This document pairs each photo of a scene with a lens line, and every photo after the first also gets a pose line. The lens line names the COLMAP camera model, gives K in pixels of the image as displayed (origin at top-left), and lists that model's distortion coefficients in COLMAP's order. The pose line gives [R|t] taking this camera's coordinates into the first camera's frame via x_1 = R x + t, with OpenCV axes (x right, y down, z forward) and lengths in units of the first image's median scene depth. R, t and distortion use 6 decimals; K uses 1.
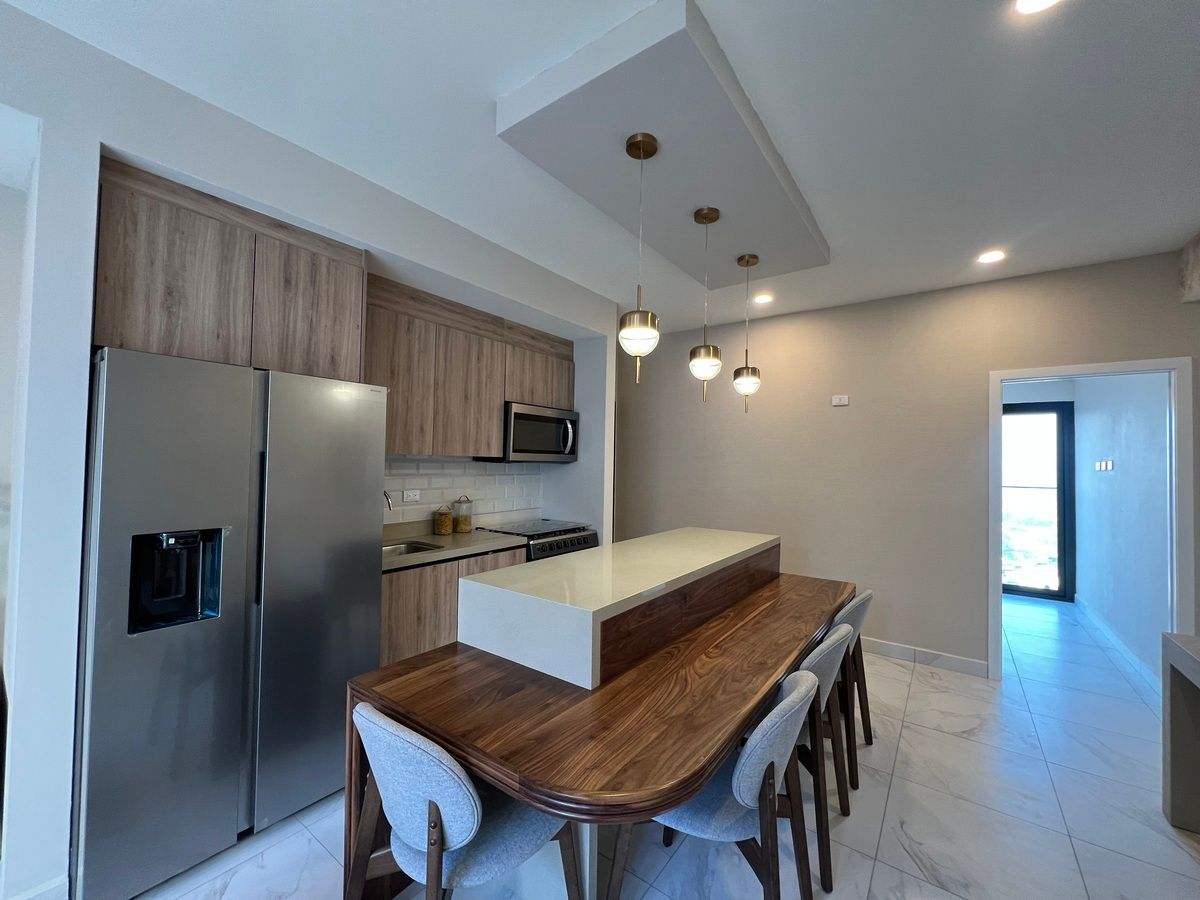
lens RADIAL K [[477.8, 0, 600.0], [0, 477.8, 450.0], [0, 0, 1]] dist [-0.003057, -0.000056]
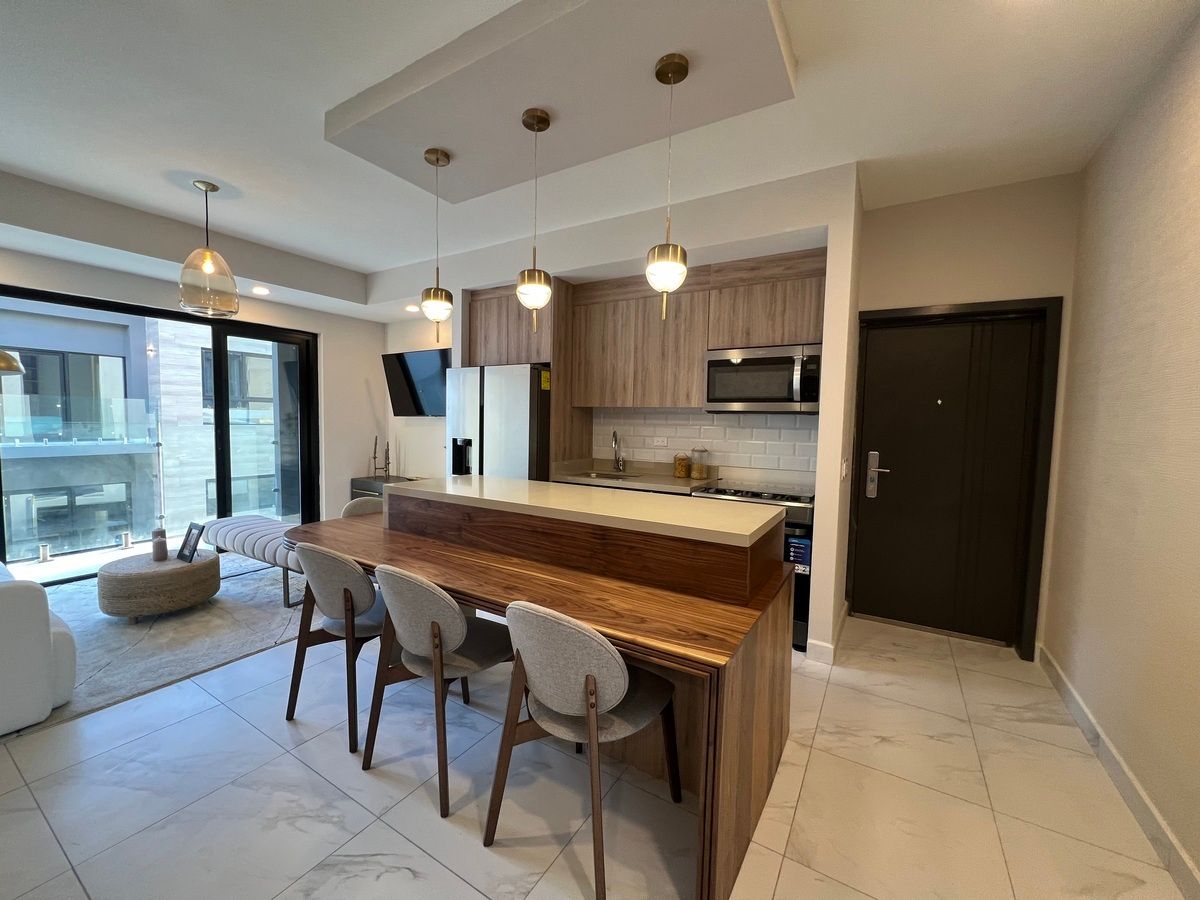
lens RADIAL K [[477.8, 0, 600.0], [0, 477.8, 450.0], [0, 0, 1]] dist [-0.003057, -0.000056]
pose [[0.089273, 0.048386, -0.994831, 1.266872], [0.007498, 0.998758, 0.049250, 0.086734], [0.995979, -0.011856, 0.088800, 1.141647]]
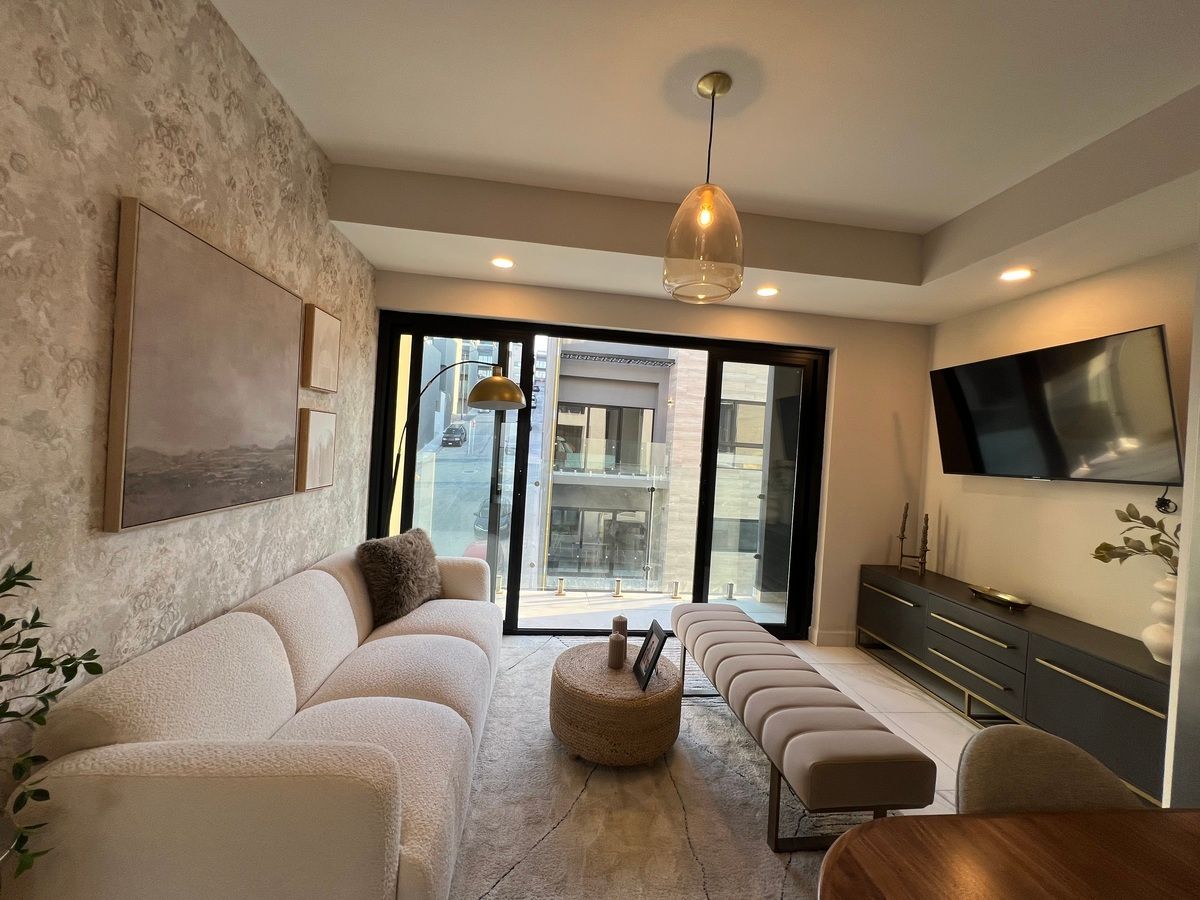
lens RADIAL K [[478.4, 0, 601.7], [0, 478.4, 451.5], [0, 0, 1]] dist [-0.000478, -0.000118]
pose [[-0.725221, -0.057737, -0.686091, 0.406395], [-0.056545, 0.998106, -0.024223, 0.051884], [0.686190, 0.021228, -0.727112, 0.605213]]
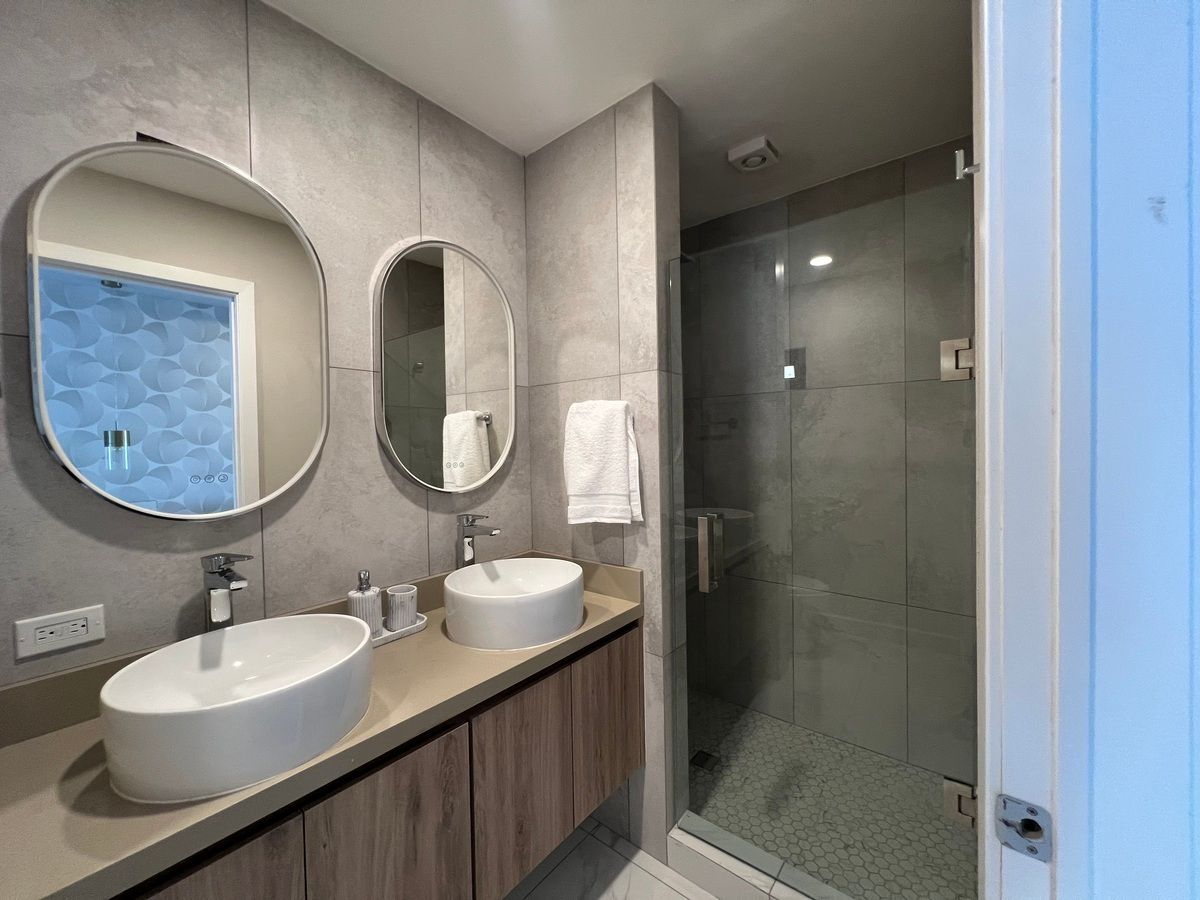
lens RADIAL K [[477.8, 0, 600.0], [0, 477.8, 450.0], [0, 0, 1]] dist [-0.003057, -0.000056]
pose [[0.998198, -0.036282, -0.047786, -0.636101], [0.038371, 0.998314, 0.043553, -0.734230], [0.046125, -0.045308, 0.997908, 0.331918]]
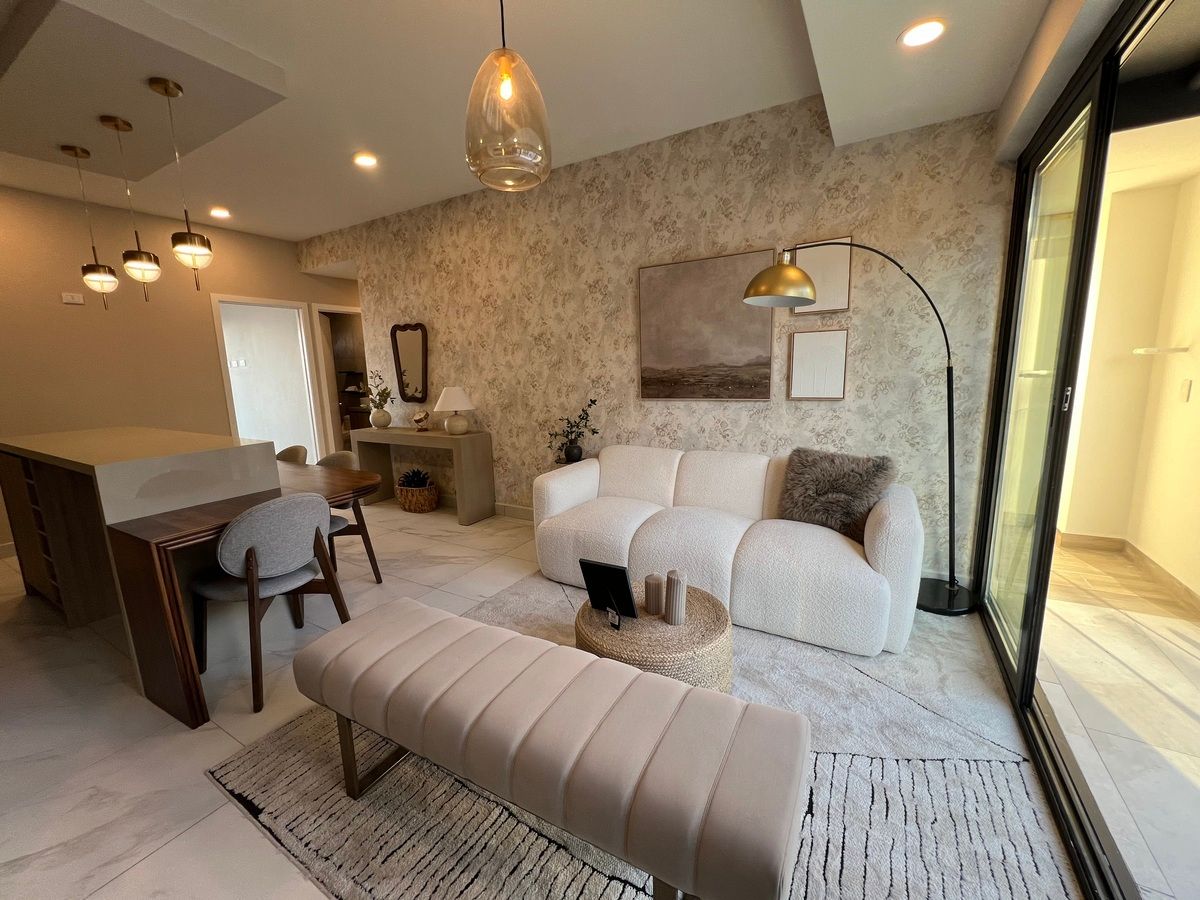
lens RADIAL K [[477.8, 0, 600.0], [0, 477.8, 450.0], [0, 0, 1]] dist [-0.003057, -0.000056]
pose [[-0.106646, -0.187138, 0.976528, -1.204238], [0.001165, 0.982104, 0.188334, 0.038435], [-0.994296, 0.021222, -0.104519, 0.035668]]
